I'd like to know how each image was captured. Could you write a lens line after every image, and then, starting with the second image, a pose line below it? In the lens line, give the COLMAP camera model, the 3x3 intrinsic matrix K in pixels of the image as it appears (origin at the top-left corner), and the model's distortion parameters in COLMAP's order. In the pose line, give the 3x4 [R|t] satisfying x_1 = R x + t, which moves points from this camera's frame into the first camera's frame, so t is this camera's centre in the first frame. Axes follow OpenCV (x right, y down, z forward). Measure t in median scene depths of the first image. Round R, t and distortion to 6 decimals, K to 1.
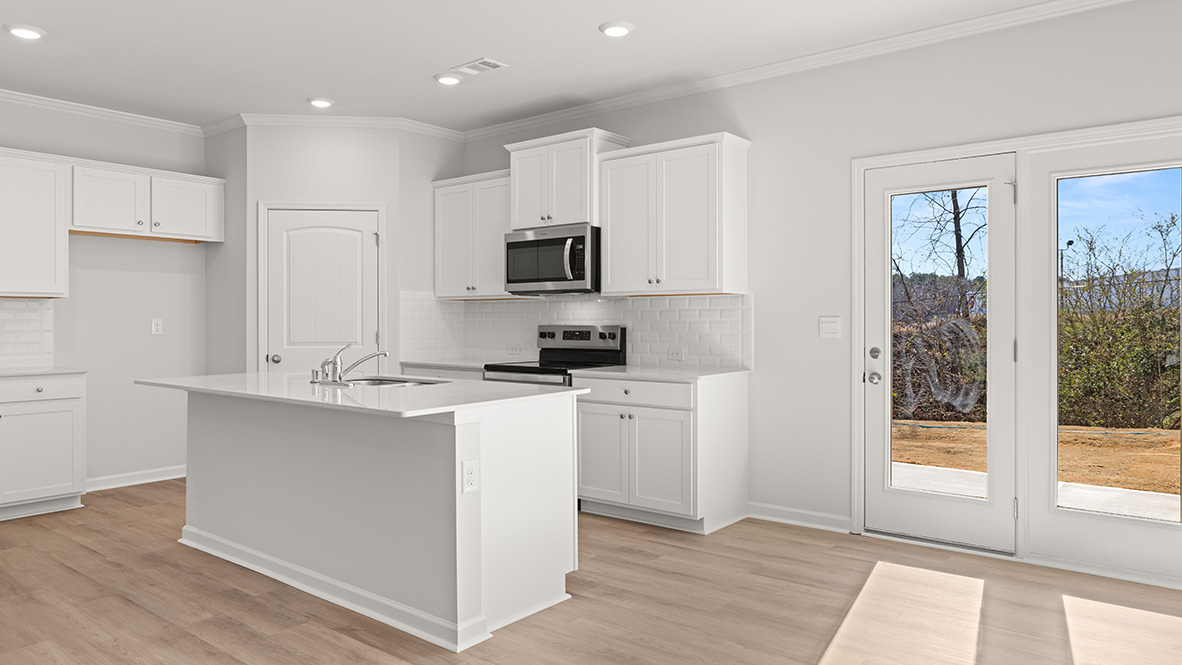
lens RADIAL K [[728.8, 0, 584.8], [0, 728.8, 316.9], [0, 0, 1]] dist [-0.001765, 0.000333]
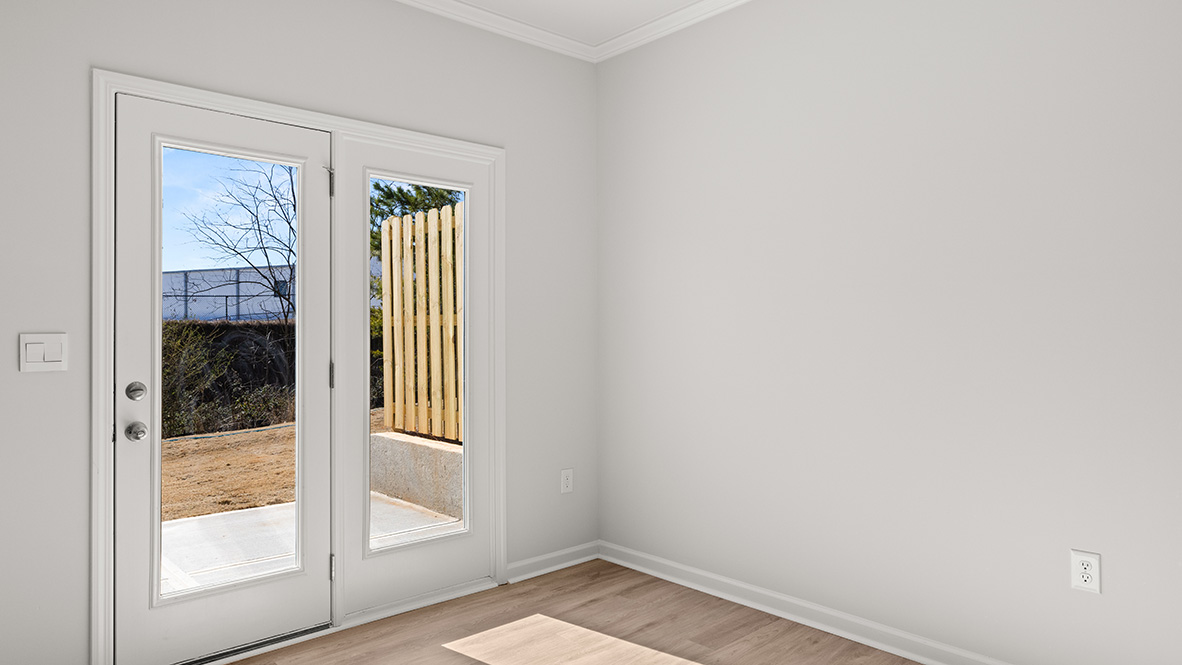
lens RADIAL K [[750.3, 0, 624.2], [0, 750.3, 329.6], [0, 0, 1]] dist [0.001341, -0.000540]
pose [[0.152907, 0.003721, 0.988234, -0.145820], [-0.001443, 0.999993, -0.003542, -0.001486], [-0.988240, -0.000885, 0.152911, 0.413655]]
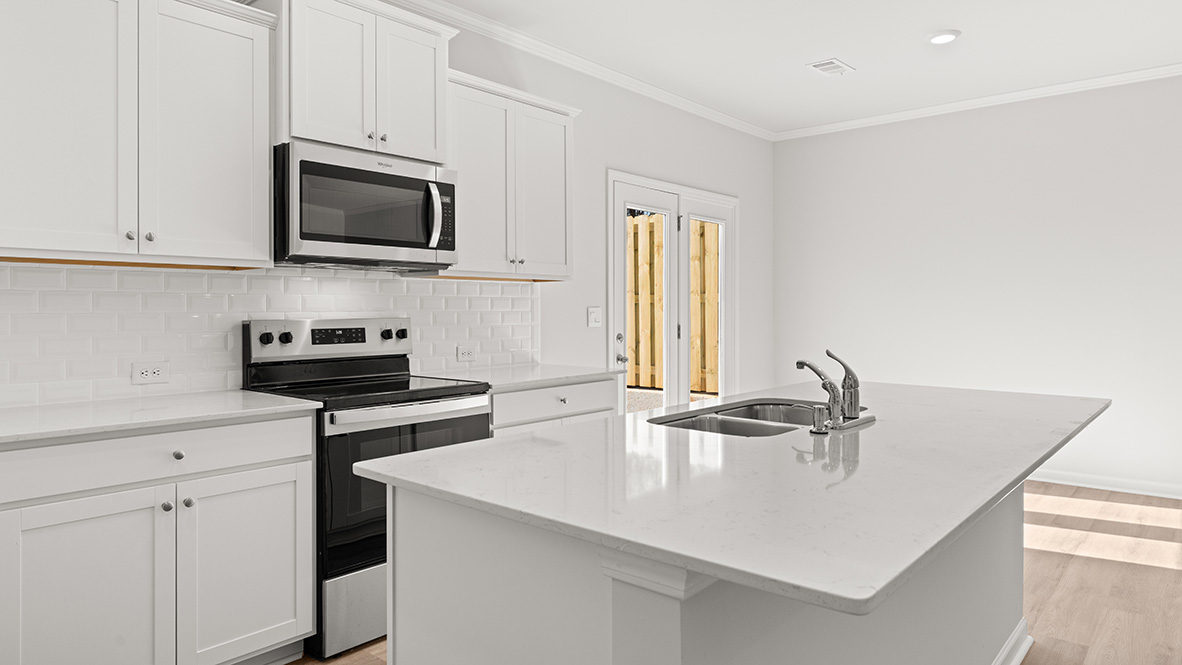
lens RADIAL K [[728.8, 0, 584.8], [0, 728.8, 316.9], [0, 0, 1]] dist [-0.001765, 0.000333]
pose [[0.063425, -0.008470, 0.997951, -0.661767], [-0.003596, 0.999956, 0.008716, 0.003913], [-0.997980, -0.004141, 0.063392, 0.830355]]
